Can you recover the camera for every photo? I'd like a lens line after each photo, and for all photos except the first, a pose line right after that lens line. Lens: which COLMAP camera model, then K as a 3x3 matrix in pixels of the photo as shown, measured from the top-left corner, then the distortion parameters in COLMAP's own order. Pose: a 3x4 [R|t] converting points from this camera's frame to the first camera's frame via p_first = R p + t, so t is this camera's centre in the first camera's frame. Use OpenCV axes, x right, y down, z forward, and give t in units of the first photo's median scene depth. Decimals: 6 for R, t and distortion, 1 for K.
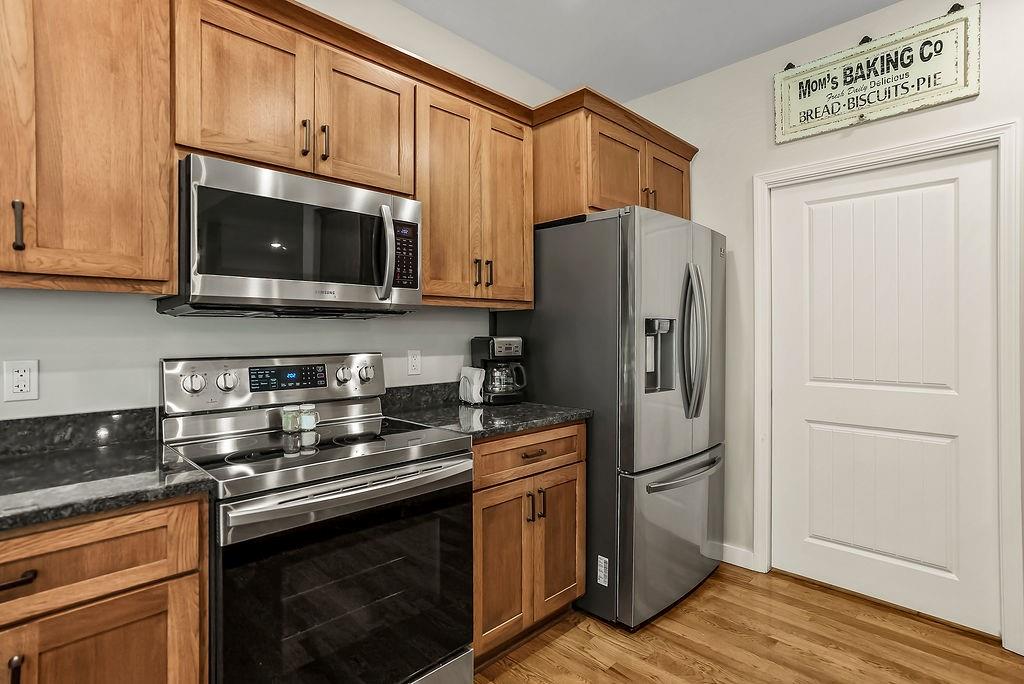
lens RADIAL K [[517.4, 0, 512.0], [0, 517.4, 342.0], [0, 0, 1]] dist [-0.000471, -0.000213]
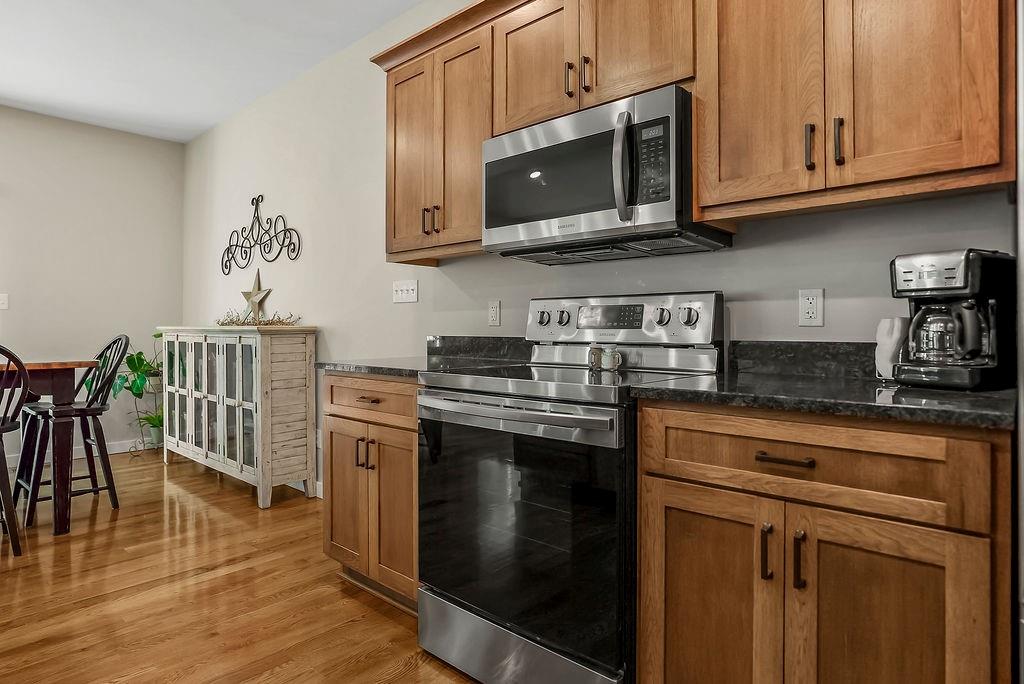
lens RADIAL K [[584.6, 0, 512.6], [0, 584.6, 325.5], [0, 0, 1]] dist [-0.000521, 0.000027]
pose [[0.062495, -0.002001, -0.998043, 0.629674], [-0.014251, 0.999894, -0.002897, 0.083339], [0.997944, 0.014405, 0.062460, 0.681581]]
